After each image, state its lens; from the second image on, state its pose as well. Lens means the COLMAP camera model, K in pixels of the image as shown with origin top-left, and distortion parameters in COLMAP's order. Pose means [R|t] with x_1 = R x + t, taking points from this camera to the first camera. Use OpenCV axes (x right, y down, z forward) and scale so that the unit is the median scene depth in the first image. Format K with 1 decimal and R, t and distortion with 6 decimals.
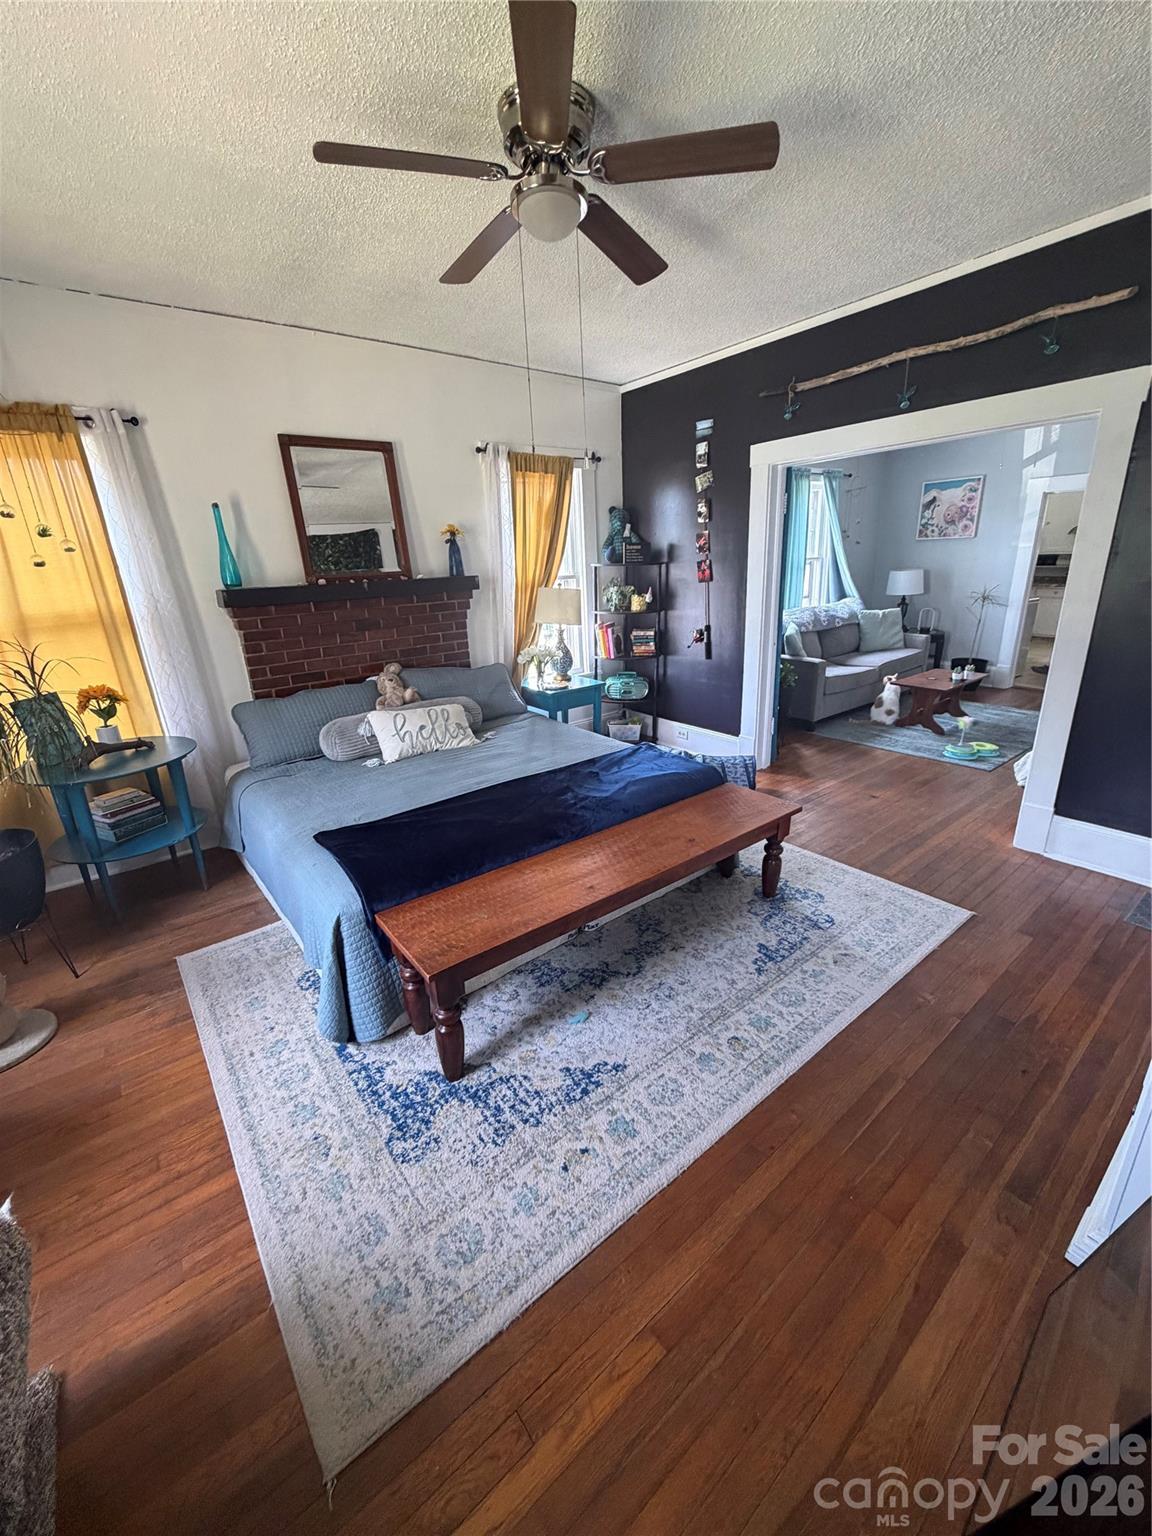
lens RADIAL K [[618.2, 0, 578.7], [0, 618.2, 769.5], [0, 0, 1]] dist [-0.000084, 0.000005]
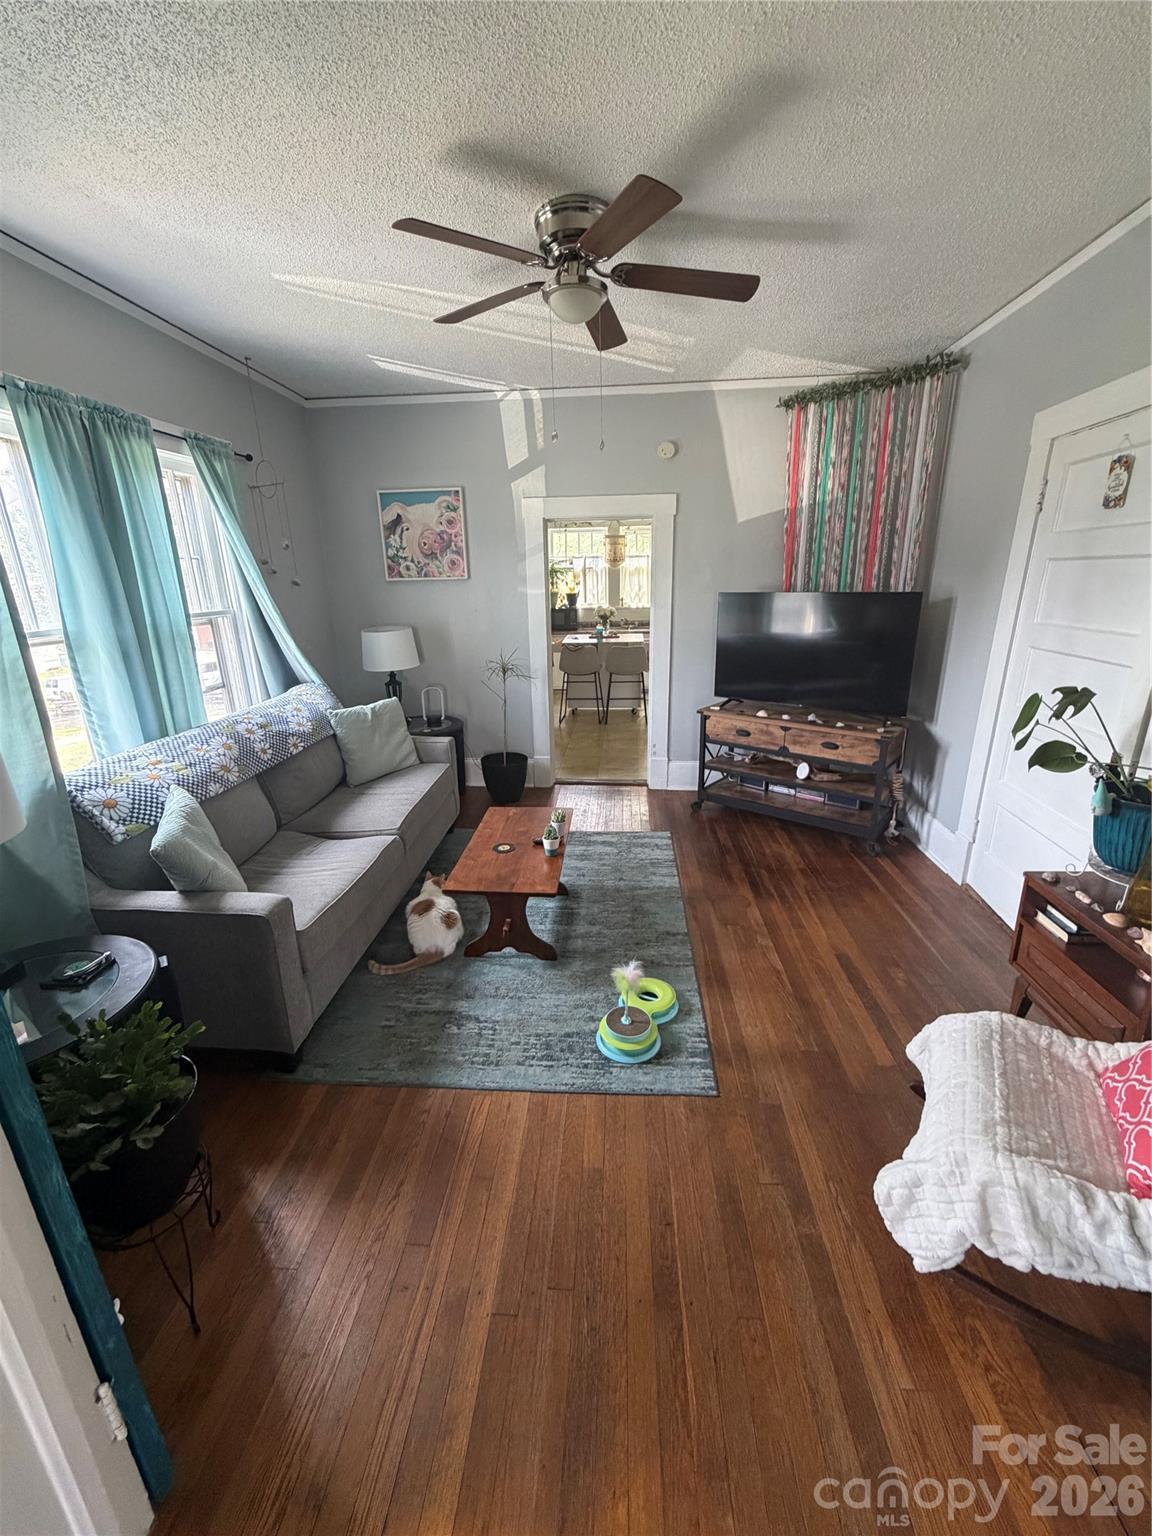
lens RADIAL K [[618.2, 0, 574.0], [0, 618.2, 771.2], [0, 0, 1]] dist [-0.000084, 0.000005]
pose [[0.690213, -0.192380, 0.697564, 0.221058], [0.229046, 0.972527, 0.041580, -0.182283], [-0.686399, 0.131076, 0.715315, 0.488831]]
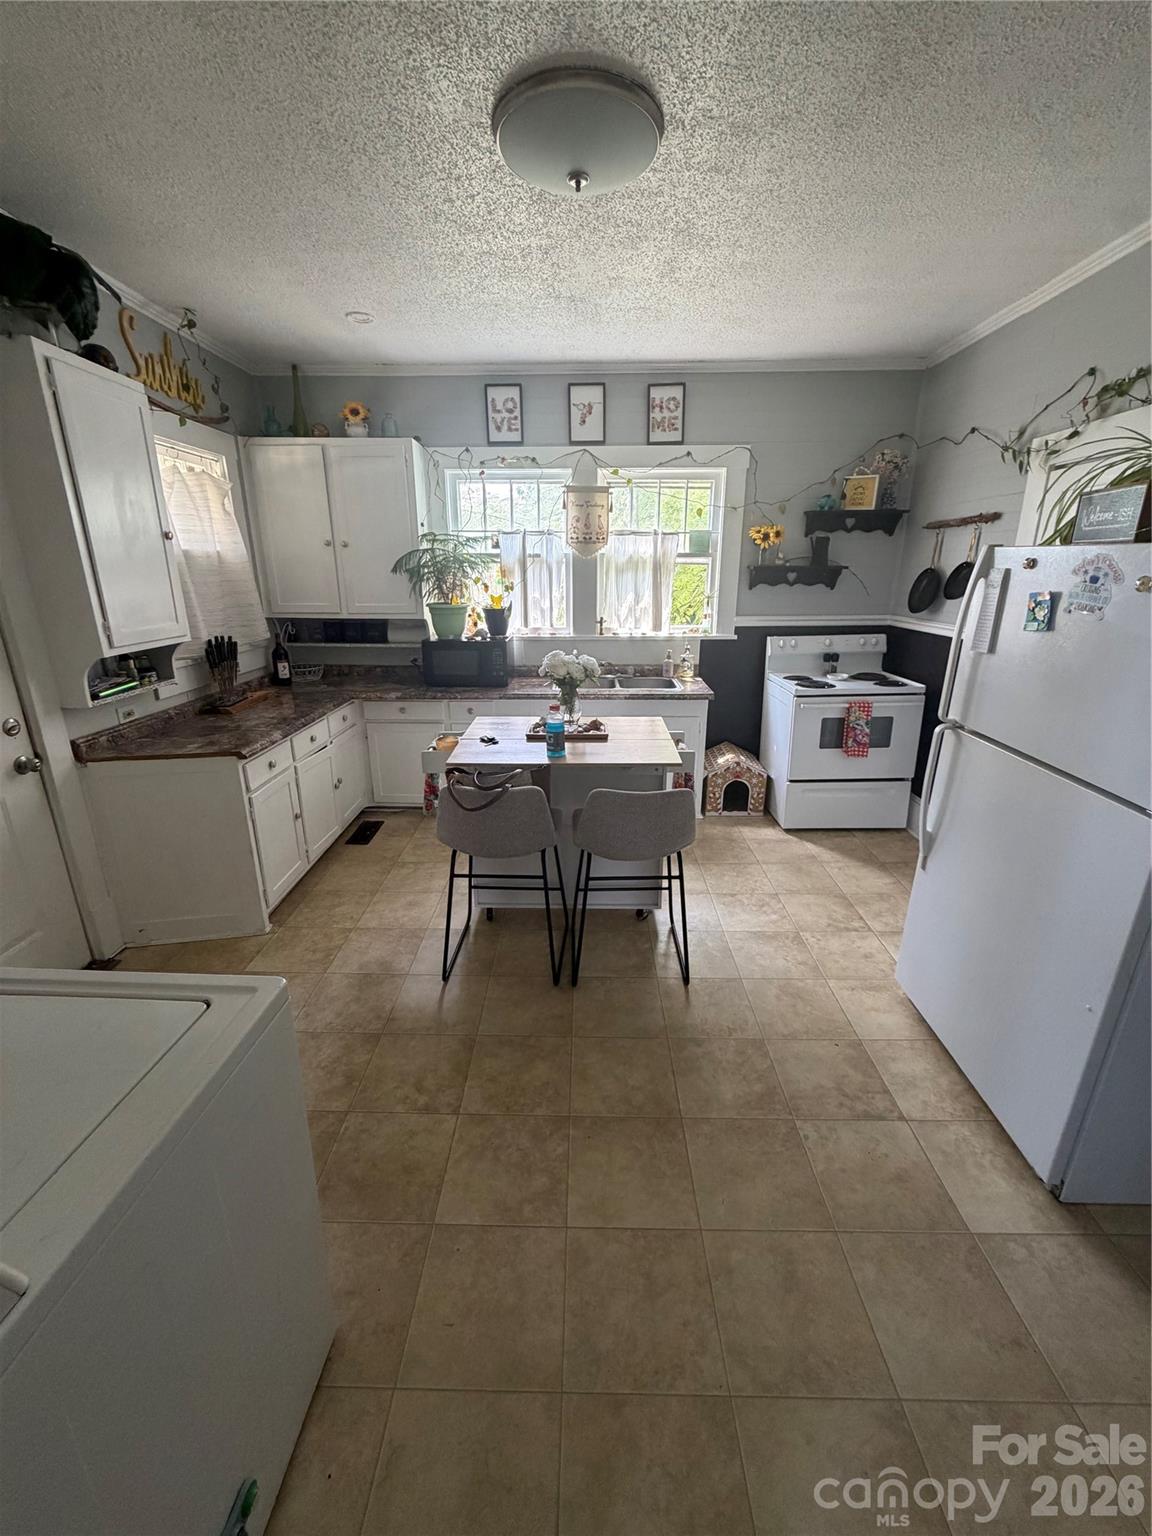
lens RADIAL K [[618.2, 0, 576.4], [0, 618.2, 761.6], [0, 0, 1]] dist [-0.000084, 0.000005]
pose [[0.635083, -0.191131, 0.748424, 0.548736], [0.230774, 0.971601, 0.052300, -0.289736], [-0.737165, 0.139502, 0.661155, 0.757478]]
